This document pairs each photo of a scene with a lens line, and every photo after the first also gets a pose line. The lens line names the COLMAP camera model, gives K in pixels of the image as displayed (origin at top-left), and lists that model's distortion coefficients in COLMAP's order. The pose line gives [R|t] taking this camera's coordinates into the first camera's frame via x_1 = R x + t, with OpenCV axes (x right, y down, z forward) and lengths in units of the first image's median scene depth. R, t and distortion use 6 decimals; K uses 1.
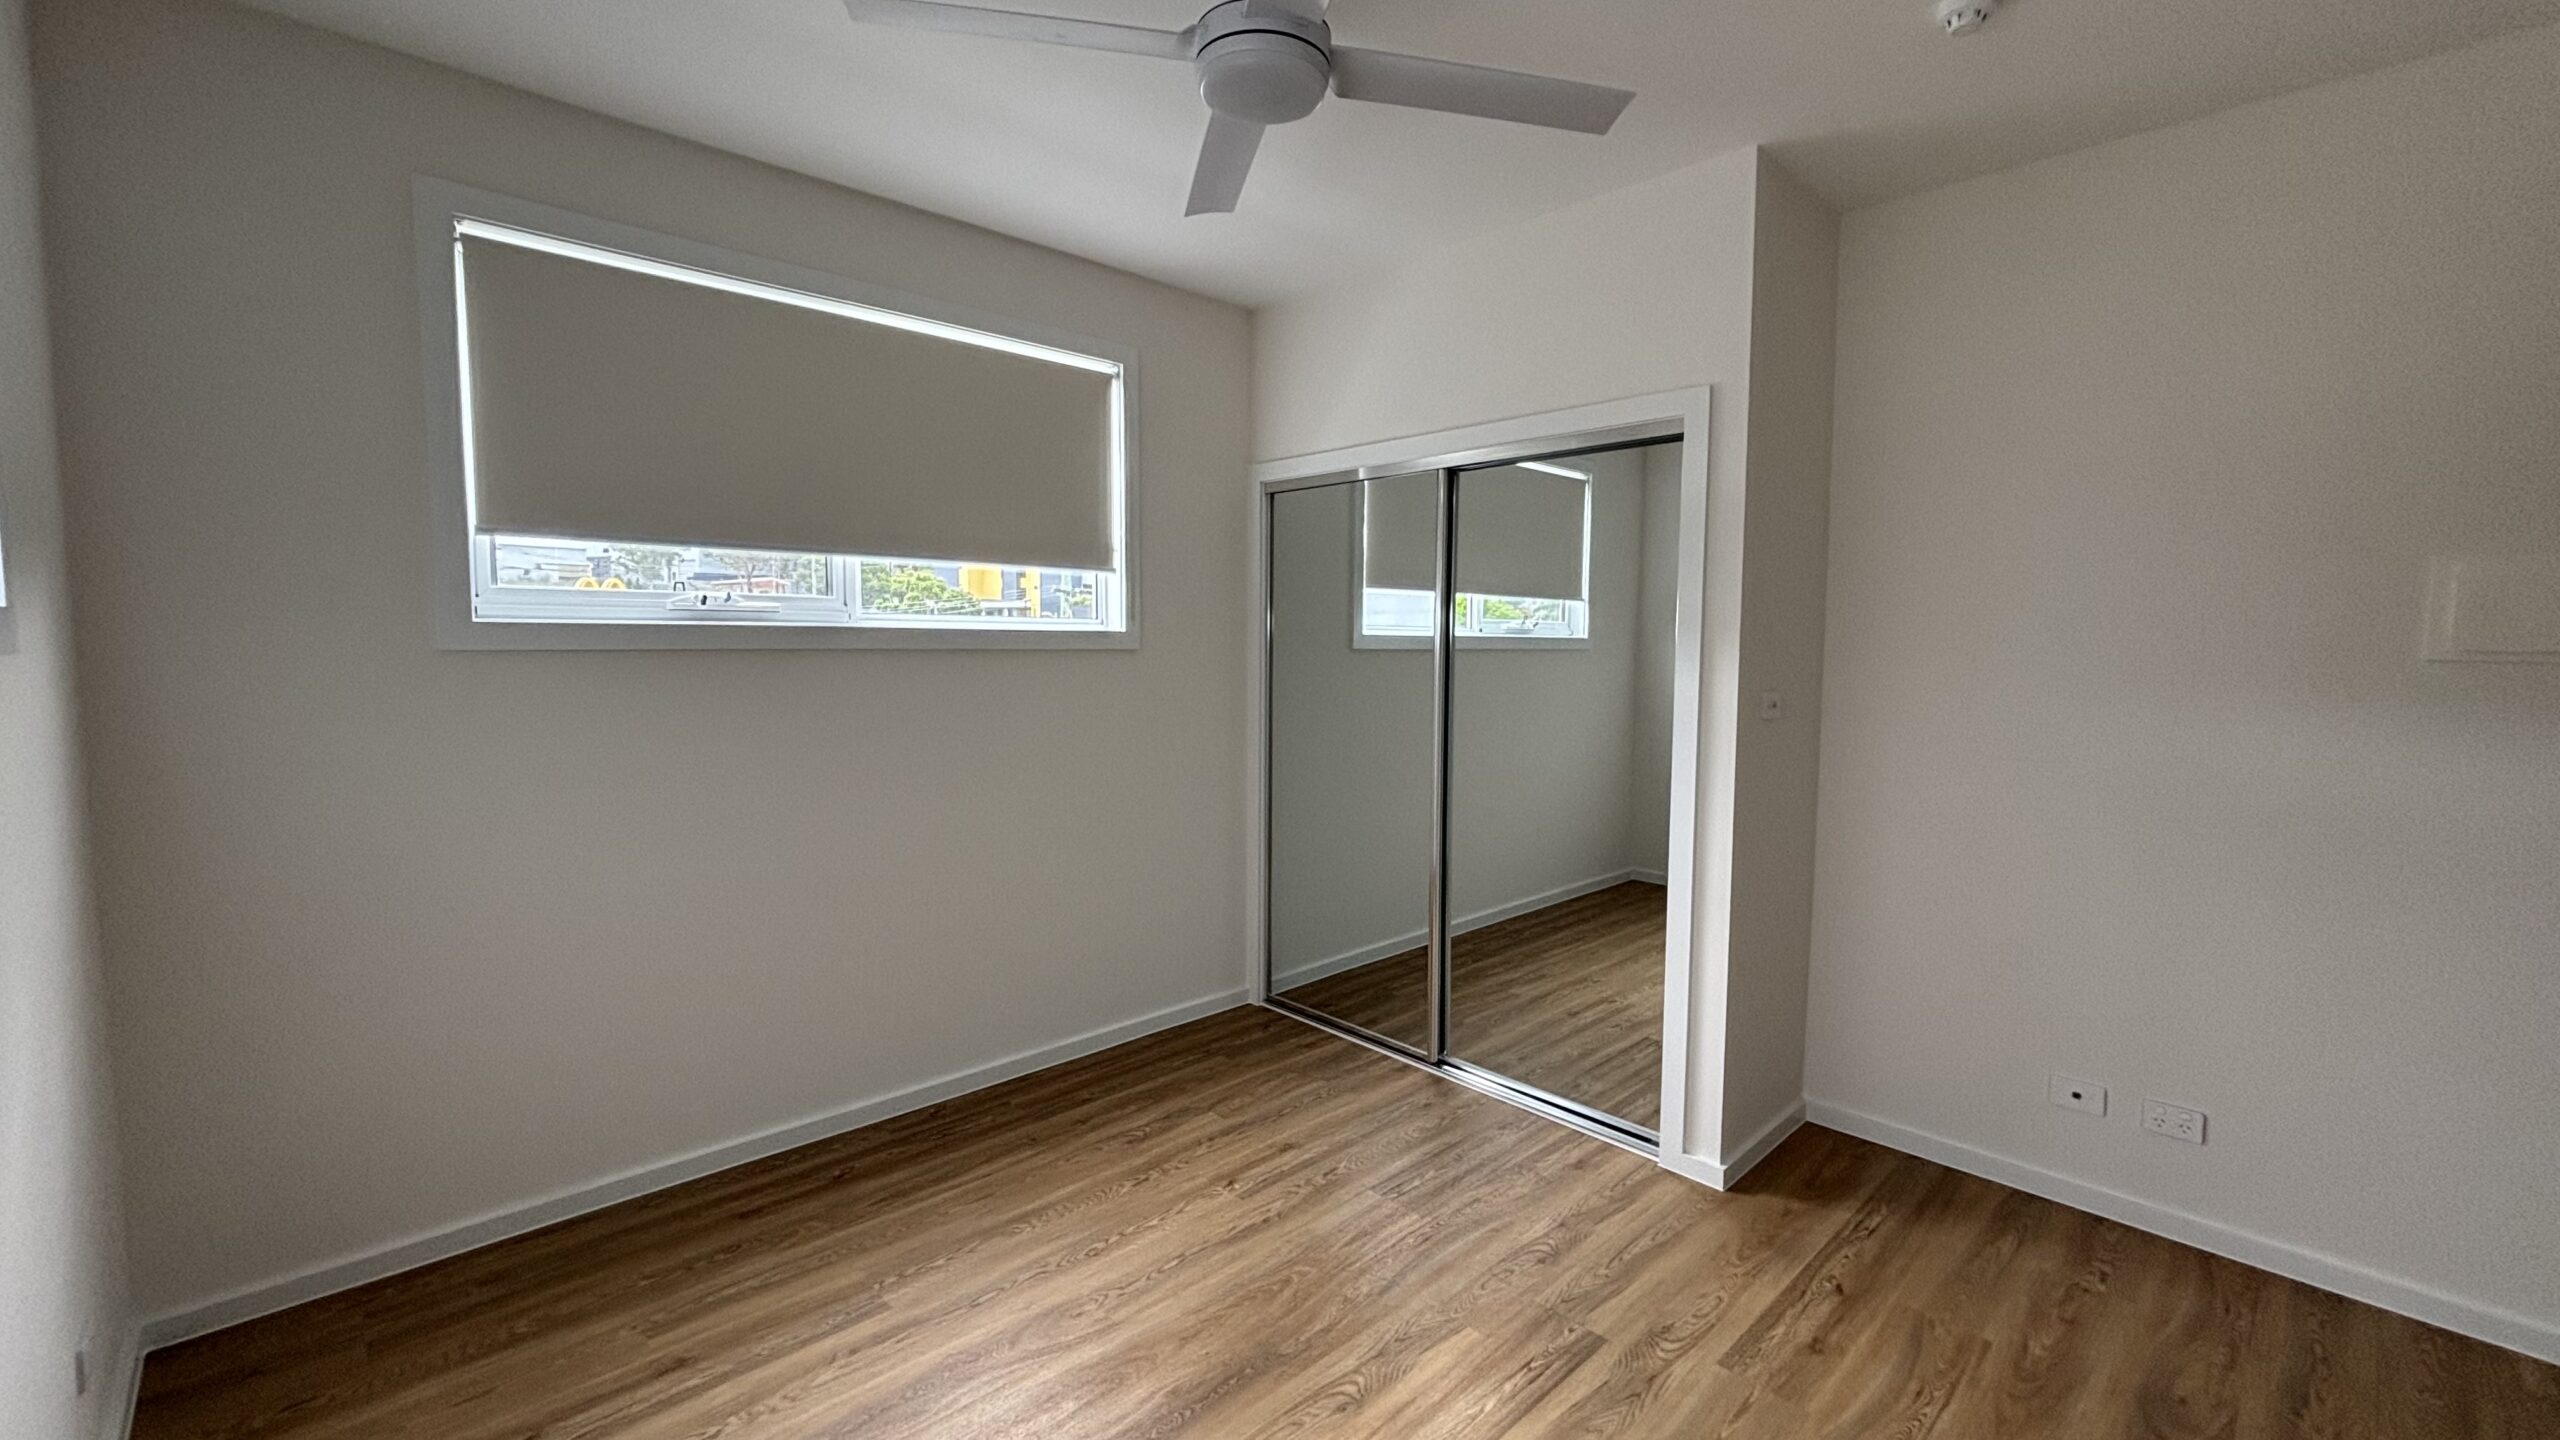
lens RADIAL K [[1032.4, 0, 1275.0], [0, 1032.4, 720.5], [0, 0, 1]] dist [-0.007263, 0.006920]
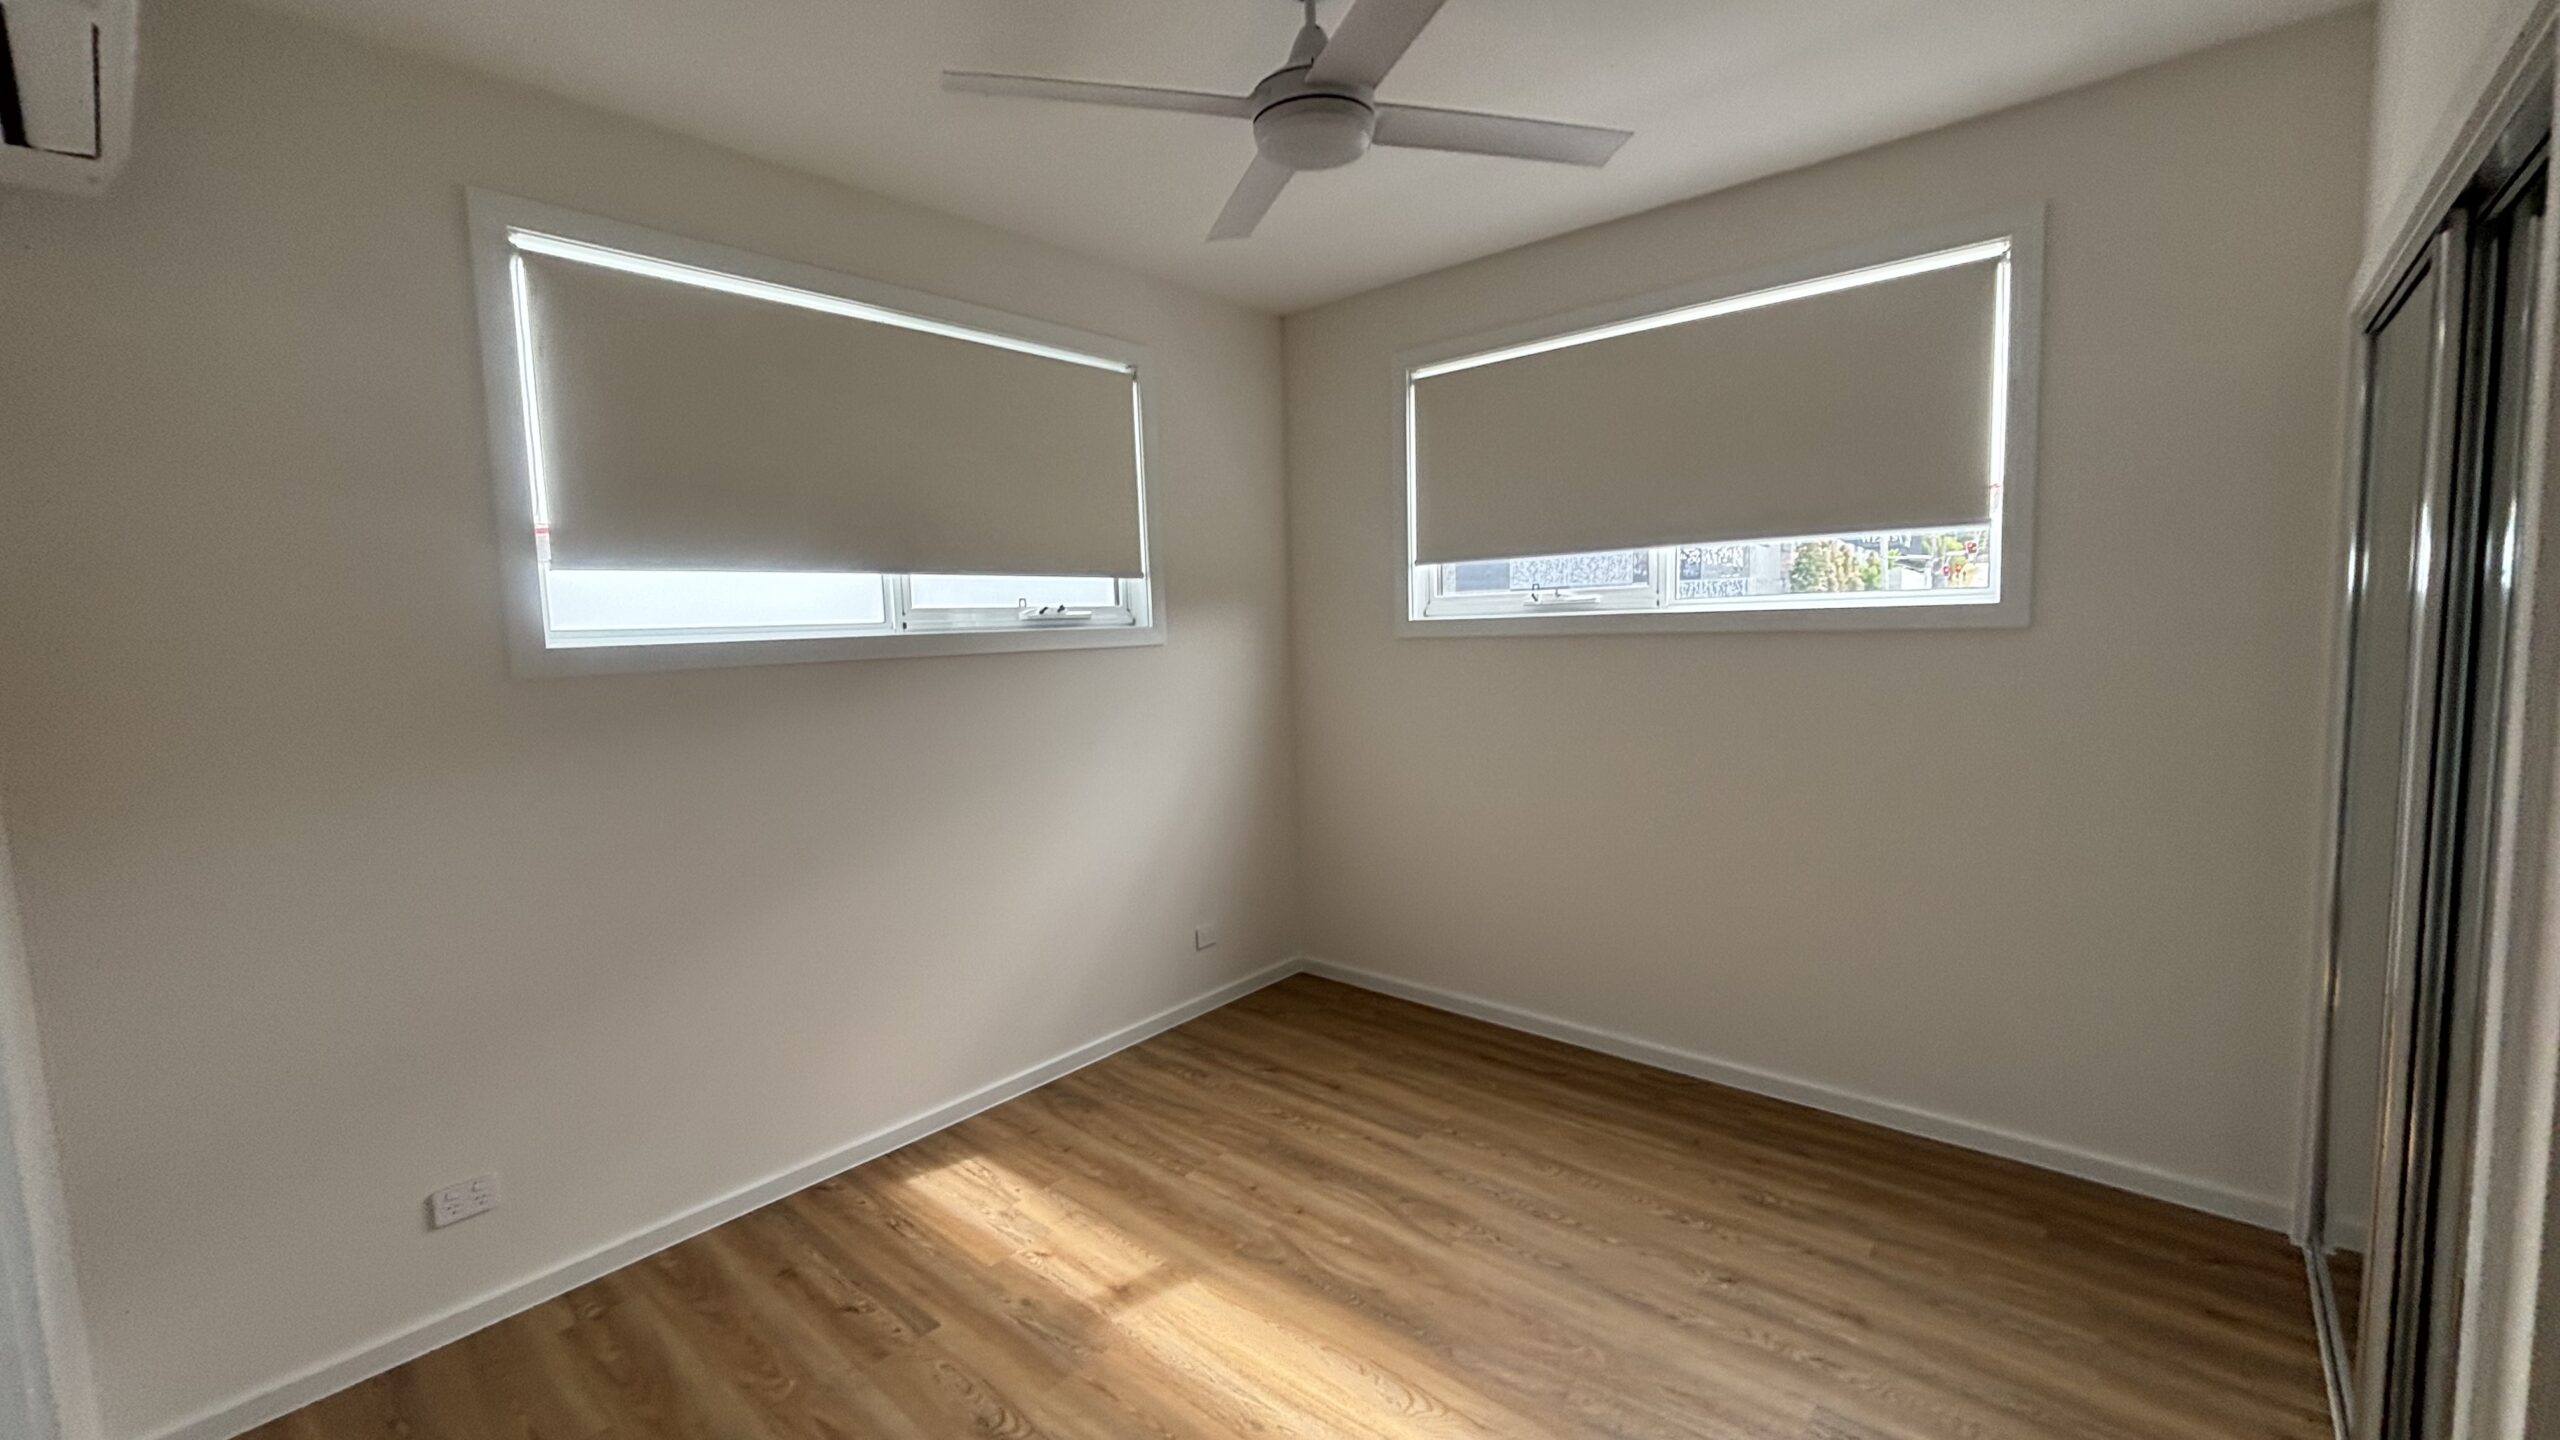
lens RADIAL K [[1031.6, 0, 1275.3], [0, 1031.6, 721.8], [0, 0, 1]] dist [0.000250, 0.000819]
pose [[0.096233, 0.086589, -0.991585, 0.730857], [-0.047239, 0.995484, 0.082345, -0.052186], [0.994237, 0.038917, 0.099889, 0.556392]]
